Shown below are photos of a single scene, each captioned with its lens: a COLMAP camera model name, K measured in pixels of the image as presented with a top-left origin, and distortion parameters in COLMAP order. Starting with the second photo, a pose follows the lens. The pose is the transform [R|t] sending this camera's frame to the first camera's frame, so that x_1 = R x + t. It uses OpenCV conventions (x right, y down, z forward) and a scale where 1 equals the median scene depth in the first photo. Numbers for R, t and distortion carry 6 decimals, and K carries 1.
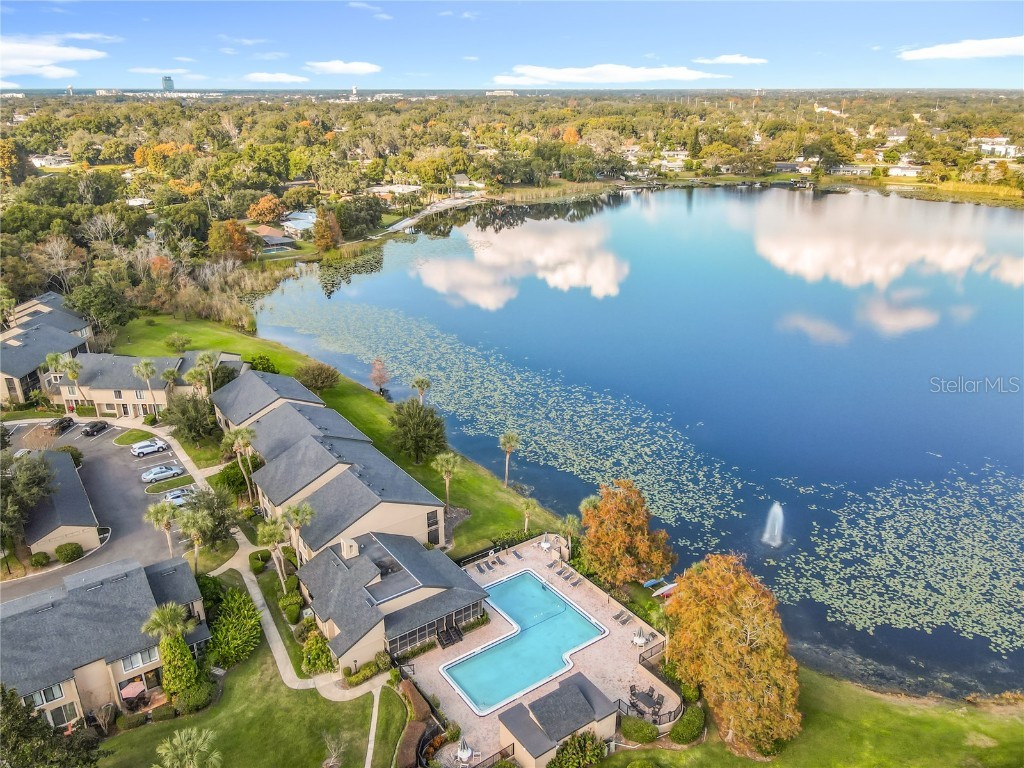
lens RADIAL K [[749.6, 0, 503.5], [0, 749.6, 384.7], [0, 0, 1]] dist [0.004737, 0.011113]
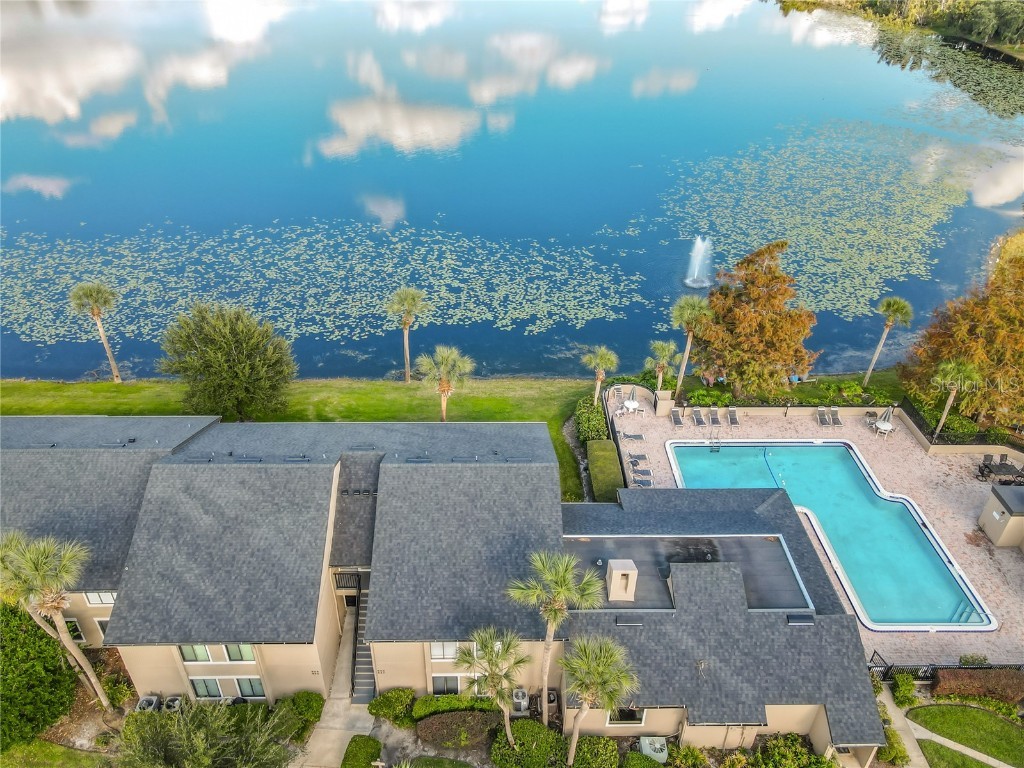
lens RADIAL K [[749.6, 0, 503.5], [0, 749.6, 384.7], [0, 0, 1]] dist [0.004737, 0.011113]
pose [[0.564872, -0.451507, 0.690696, -0.412739], [0.289589, 0.892257, 0.346432, -0.053222], [-0.772695, 0.004328, 0.634762, 0.623790]]
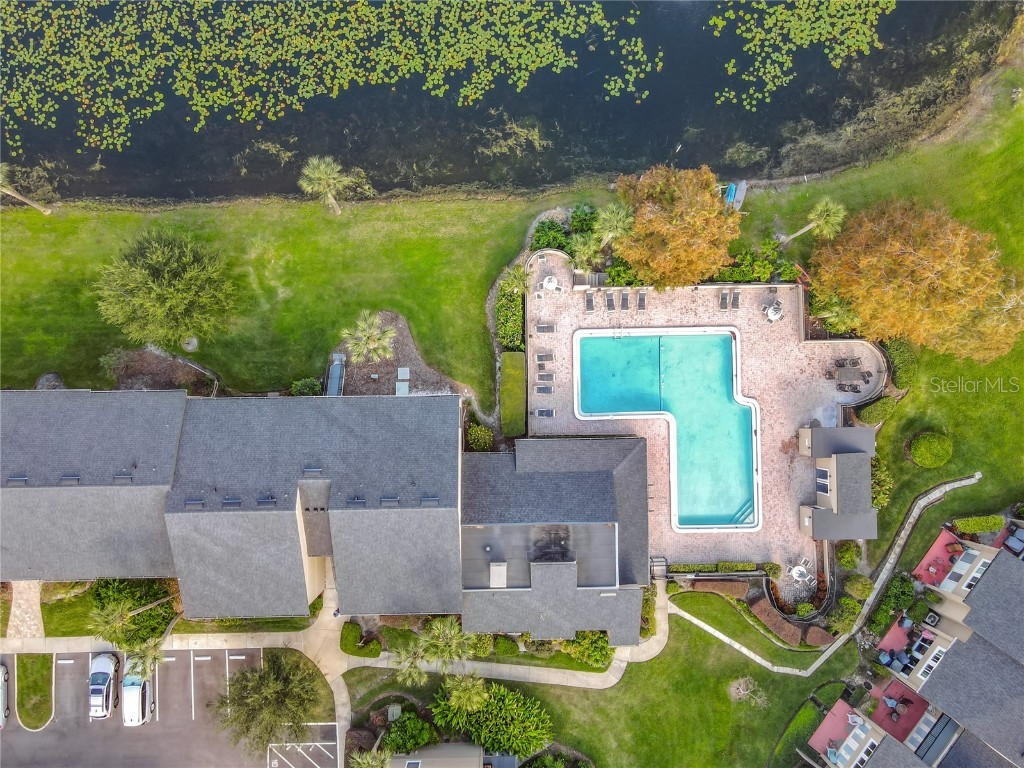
lens RADIAL K [[749.6, 0, 503.5], [0, 749.6, 384.7], [0, 0, 1]] dist [0.004737, 0.011113]
pose [[0.564382, -0.825152, 0.024438, -0.058358], [0.295594, 0.229642, 0.927302, -0.388091], [-0.770777, -0.516129, 0.373516, 0.672028]]
